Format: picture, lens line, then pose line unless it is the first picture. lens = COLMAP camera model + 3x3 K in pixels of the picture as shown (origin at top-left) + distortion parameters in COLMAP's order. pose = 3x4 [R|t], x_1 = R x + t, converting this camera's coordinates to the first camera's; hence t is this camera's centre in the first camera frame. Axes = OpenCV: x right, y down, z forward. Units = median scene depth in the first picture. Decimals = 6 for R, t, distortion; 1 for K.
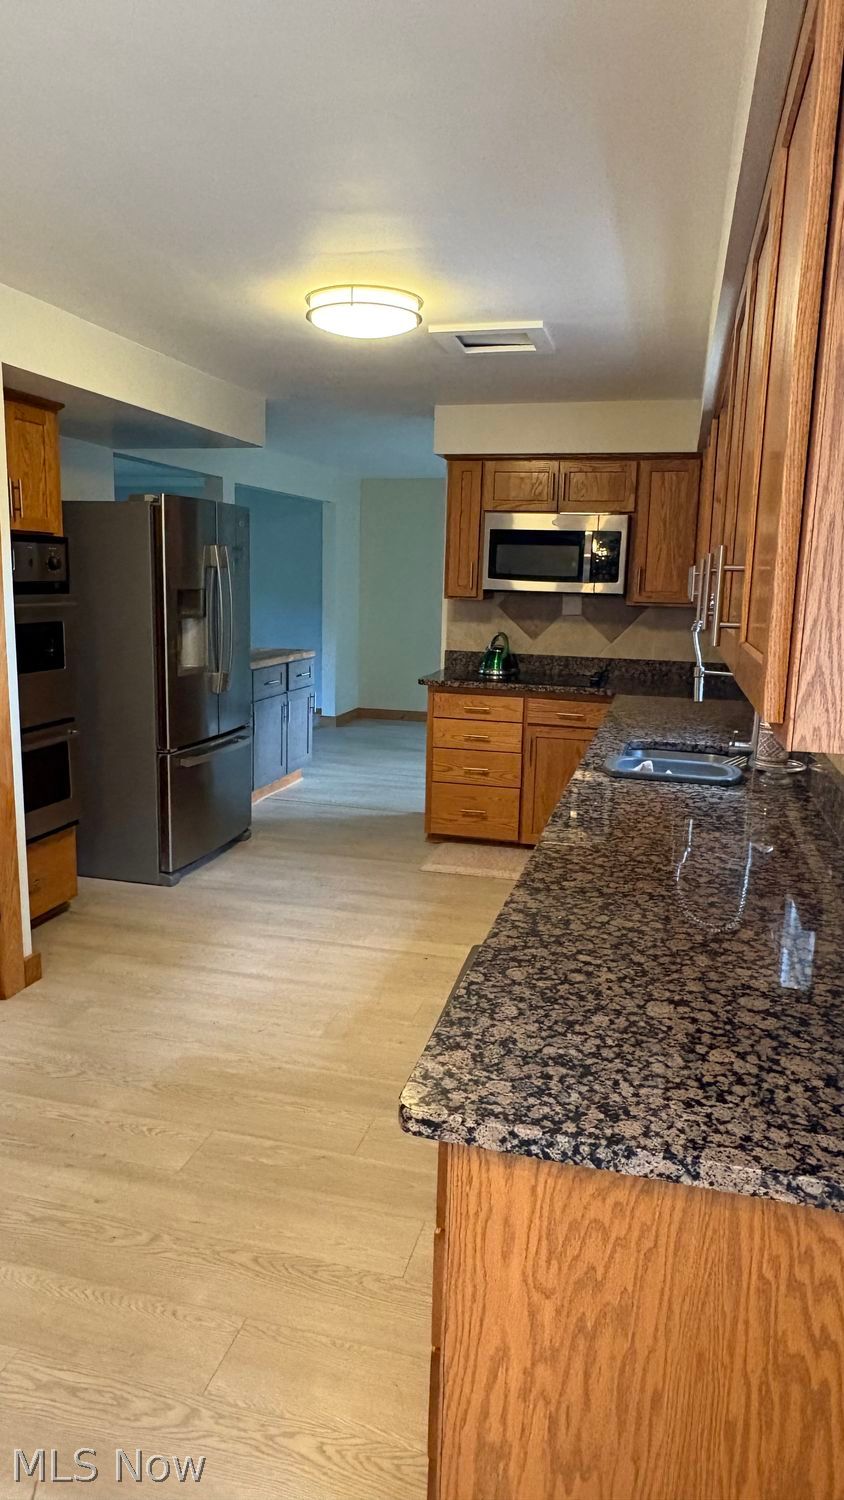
lens RADIAL K [[951.4, 0, 422.0], [0, 951.4, 750.0], [0, 0, 1]] dist [0.000952, -0.001078]
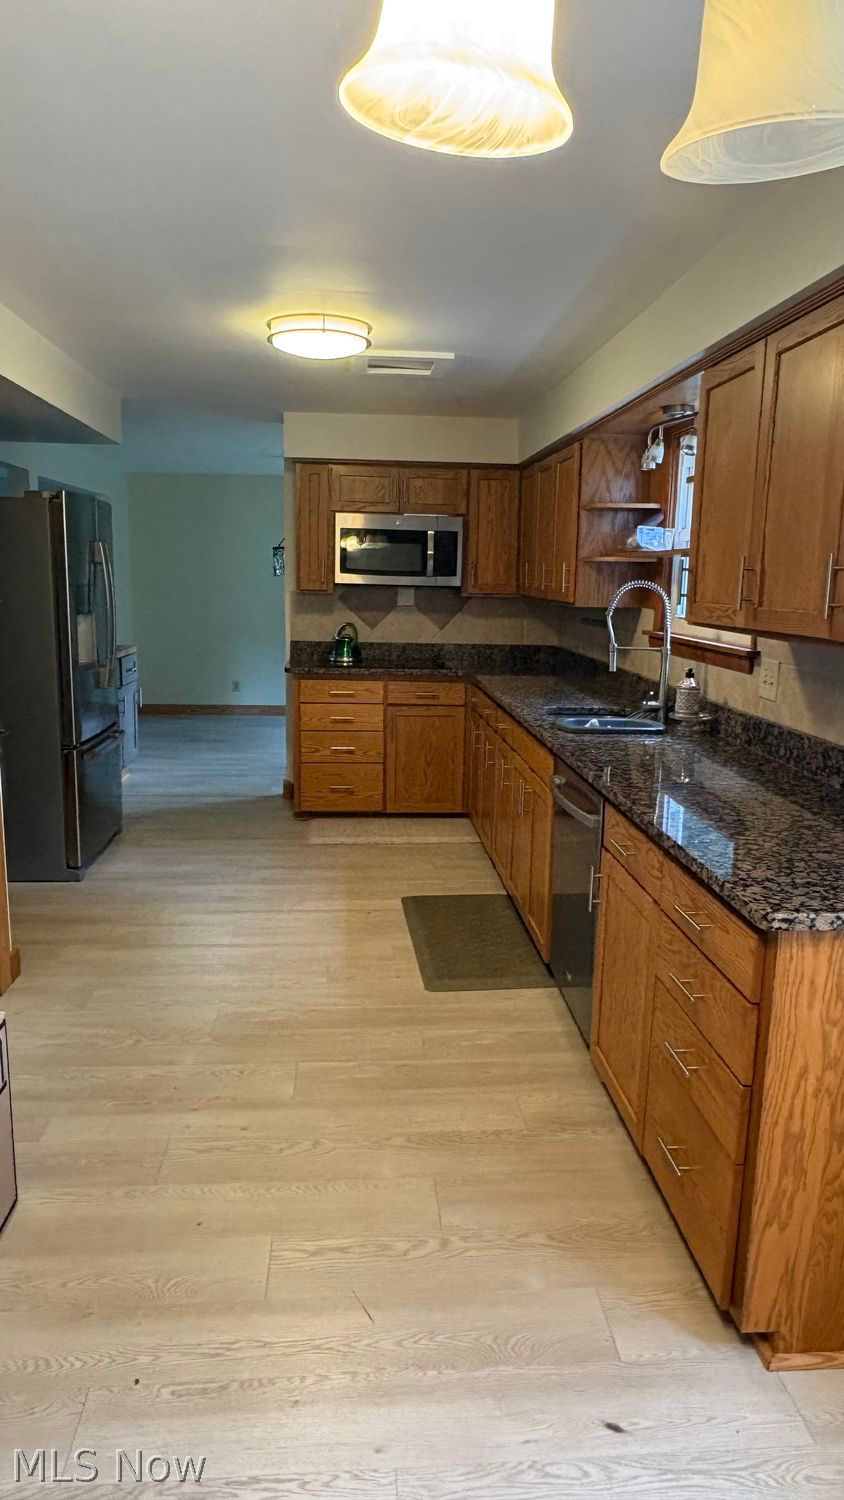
lens RADIAL K [[951.4, 0, 422.0], [0, 951.4, 750.0], [0, 0, 1]] dist [0.000952, -0.001078]
pose [[0.942897, -0.063745, 0.326927, -0.255528], [0.061516, 0.997959, 0.017163, 0.010600], [-0.327353, 0.003929, 0.944894, -0.072091]]
